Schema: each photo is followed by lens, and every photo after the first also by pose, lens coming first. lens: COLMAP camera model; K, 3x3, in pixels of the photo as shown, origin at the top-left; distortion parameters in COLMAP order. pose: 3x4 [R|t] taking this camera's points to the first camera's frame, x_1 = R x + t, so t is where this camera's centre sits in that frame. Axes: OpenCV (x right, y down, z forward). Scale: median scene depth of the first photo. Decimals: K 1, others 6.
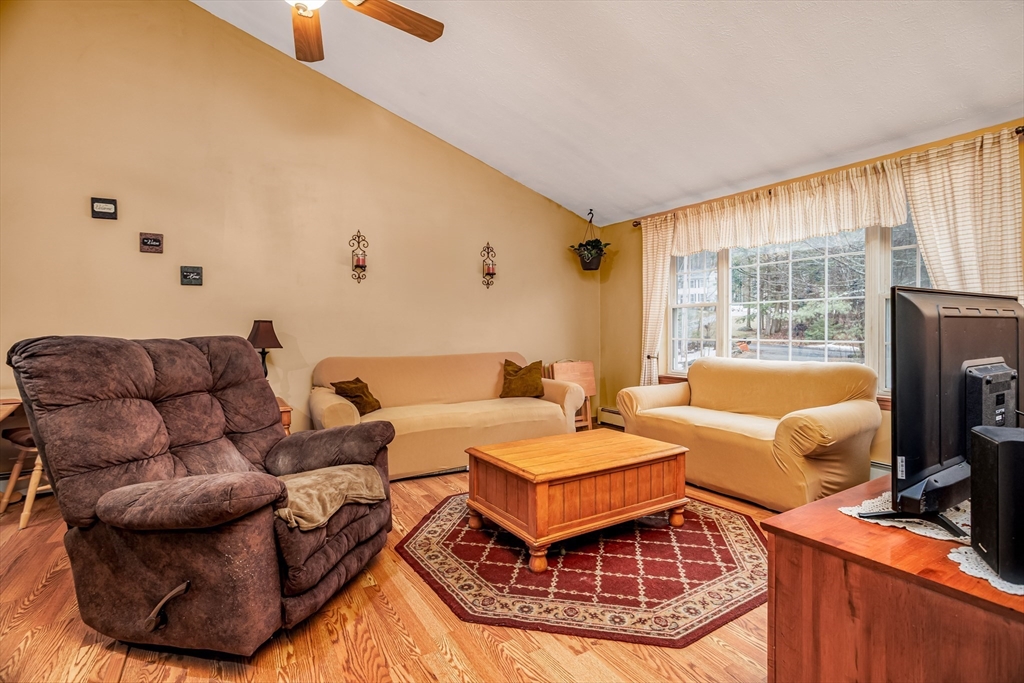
lens RADIAL K [[496.5, 0, 515.1], [0, 496.5, 334.8], [0, 0, 1]] dist [-0.038258, 0.019445]
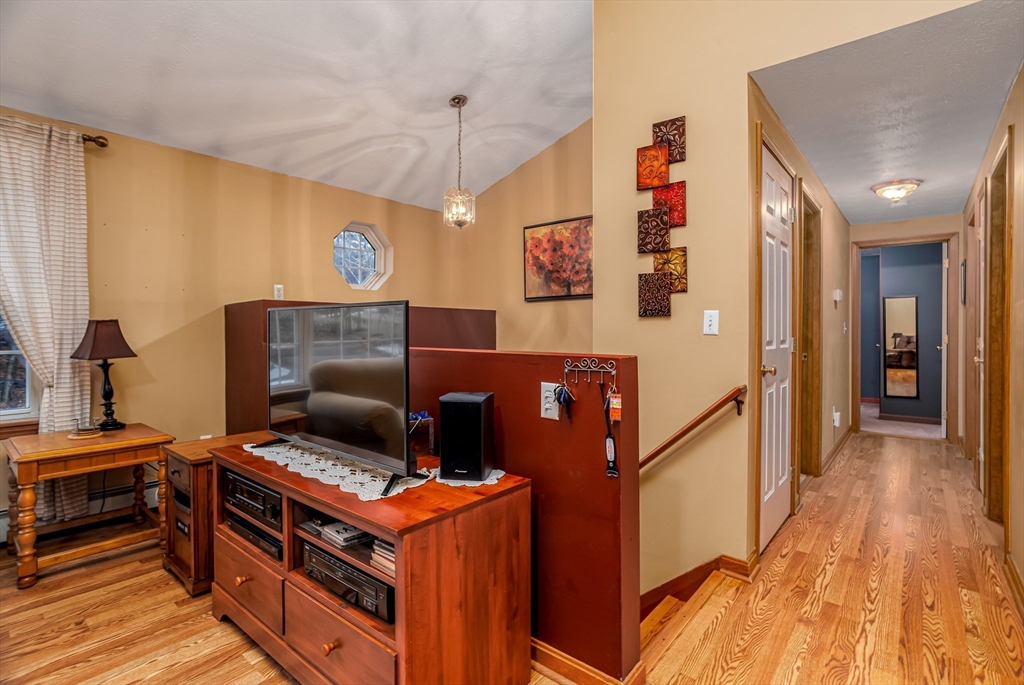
lens RADIAL K [[496.5, 0, 516.2], [0, 496.5, 335.1], [0, 0, 1]] dist [-0.038258, 0.019445]
pose [[-0.337473, -0.002782, 0.941331, -0.548696], [0.007481, 0.999956, 0.005637, -0.015031], [-0.941306, 0.008945, -0.337437, 1.195502]]
